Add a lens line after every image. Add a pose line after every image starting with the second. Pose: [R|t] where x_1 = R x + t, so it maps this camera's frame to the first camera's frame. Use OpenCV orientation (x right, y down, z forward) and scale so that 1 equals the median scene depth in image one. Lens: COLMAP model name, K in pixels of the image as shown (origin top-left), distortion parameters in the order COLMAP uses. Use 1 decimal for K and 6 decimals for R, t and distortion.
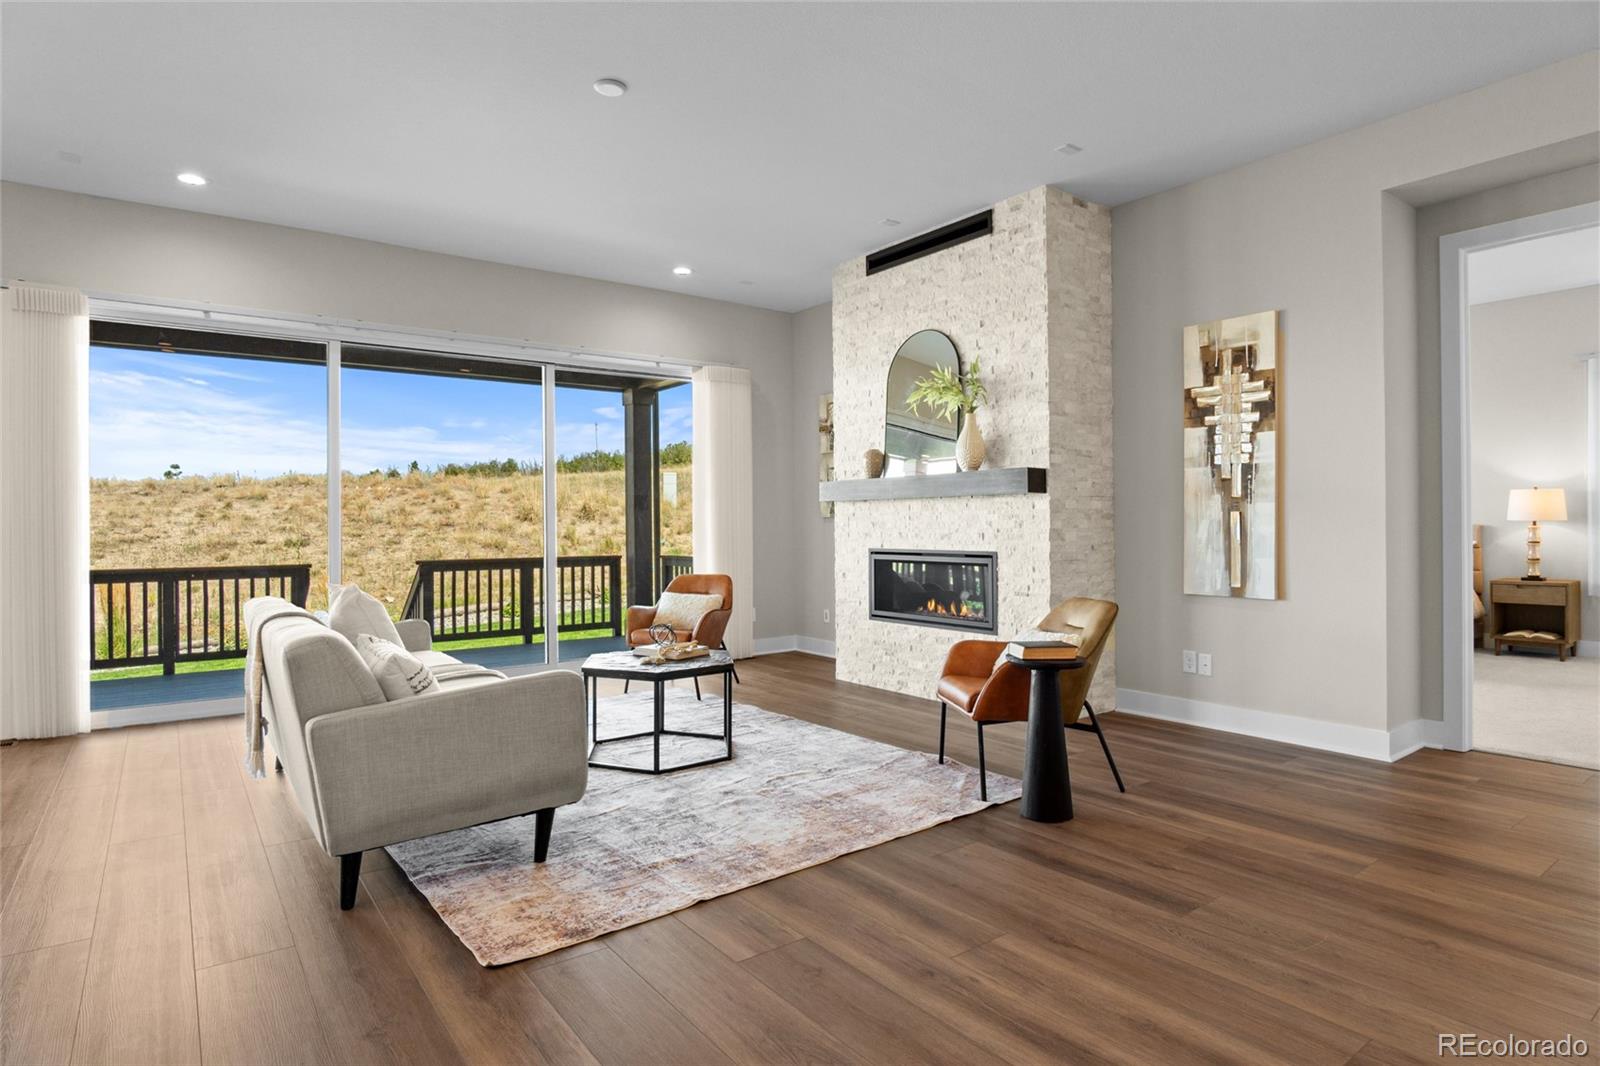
lens RADIAL K [[861.8, 0, 789.6], [0, 861.8, 527.5], [0, 0, 1]] dist [-0.005906, -0.000757]
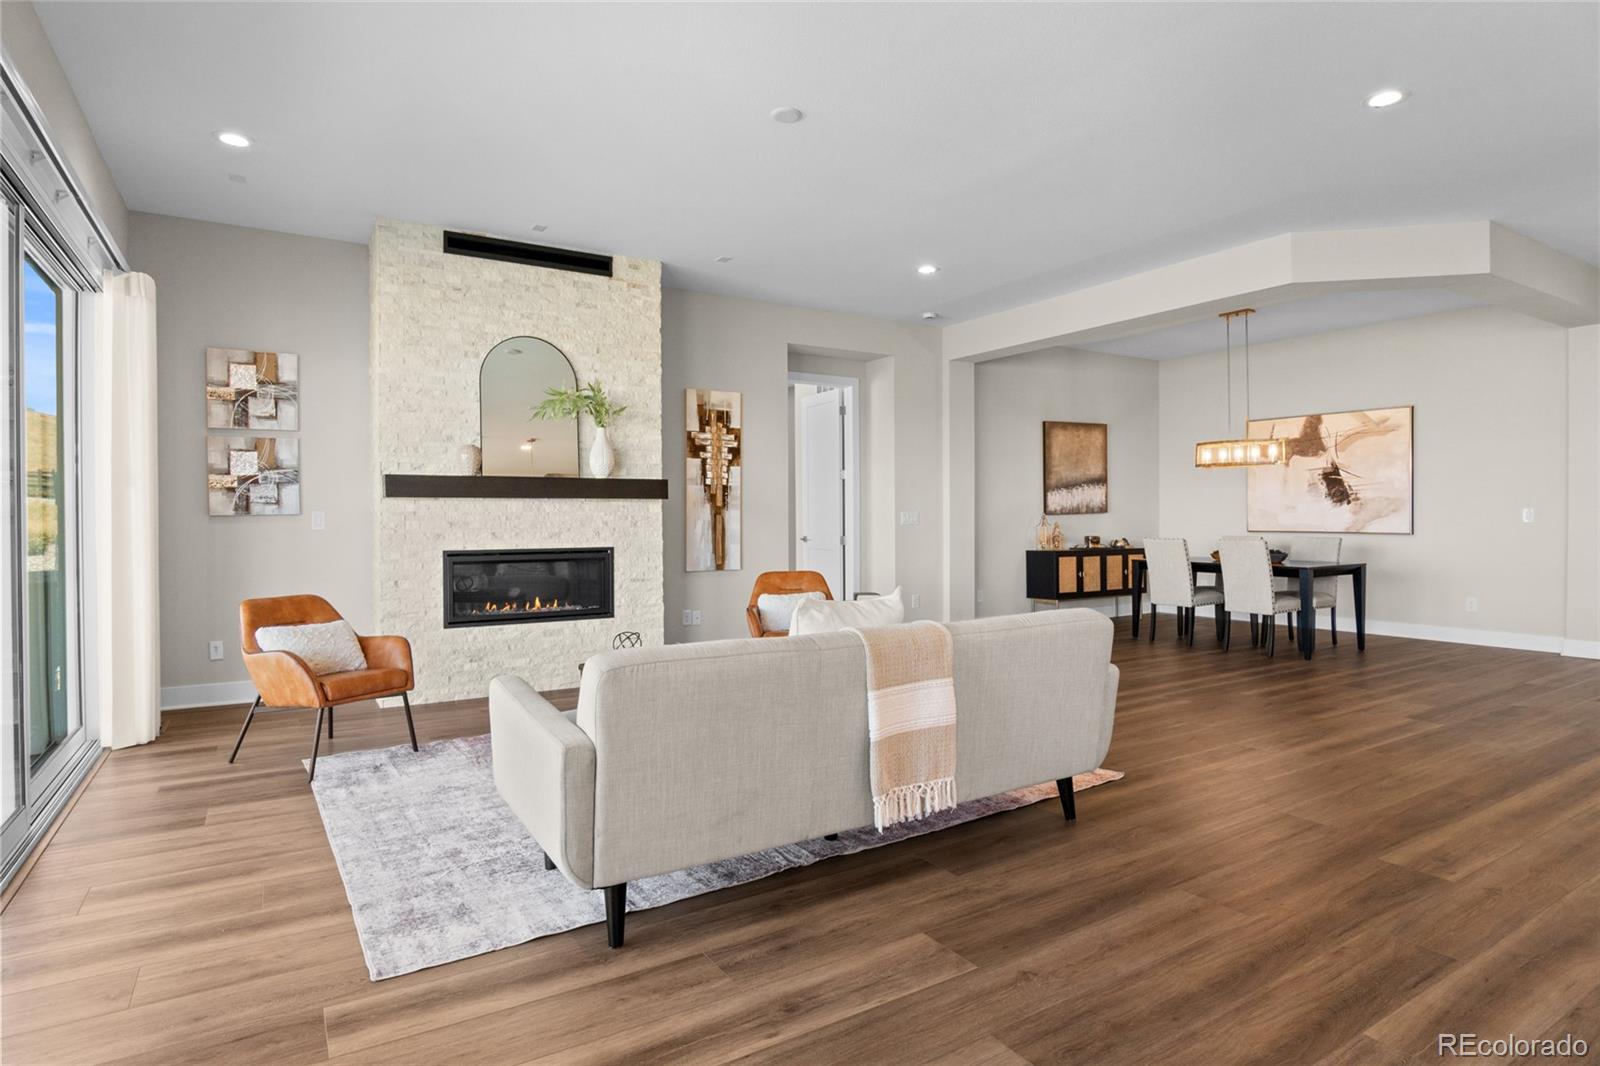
lens RADIAL K [[861.8, 0, 790.6], [0, 861.8, 527.4], [0, 0, 1]] dist [-0.005906, -0.000757]
pose [[0.095448, -0.004676, 0.995423, -0.977121], [0.006486, 0.999971, 0.004076, -0.002342], [-0.995413, 0.006067, 0.095476, 0.684708]]
